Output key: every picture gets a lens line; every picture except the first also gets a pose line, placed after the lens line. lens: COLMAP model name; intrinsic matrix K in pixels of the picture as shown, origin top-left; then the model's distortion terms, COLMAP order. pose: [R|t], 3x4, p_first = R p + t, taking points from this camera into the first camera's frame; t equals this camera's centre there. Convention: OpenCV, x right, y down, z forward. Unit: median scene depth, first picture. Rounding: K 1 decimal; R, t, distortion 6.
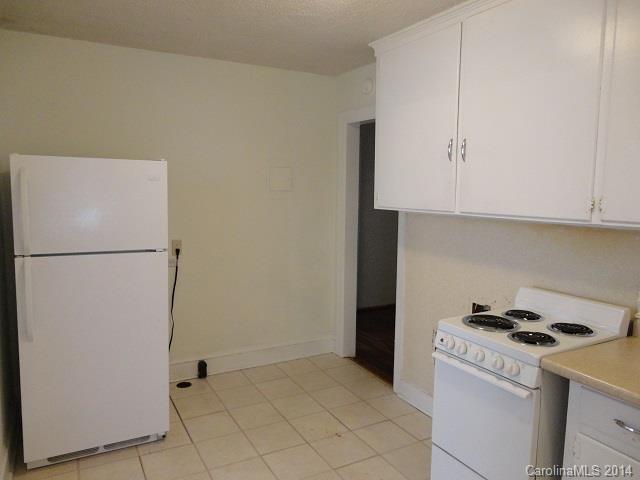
lens RADIAL K [[481.0, 0, 319.9], [0, 481.0, 238.4], [0, 0, 1]] dist [0.006993, 0.003440]
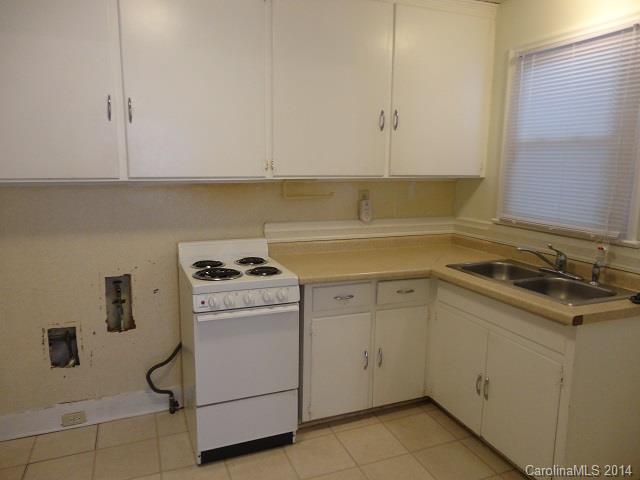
lens RADIAL K [[481.0, 0, 319.4], [0, 481.0, 241.2], [0, 0, 1]] dist [0.006993, 0.003440]
pose [[0.122875, -0.169018, 0.977924, -0.745940], [0.102878, 0.982251, 0.156839, -0.053491], [-0.987075, 0.081335, 0.138082, 0.657104]]
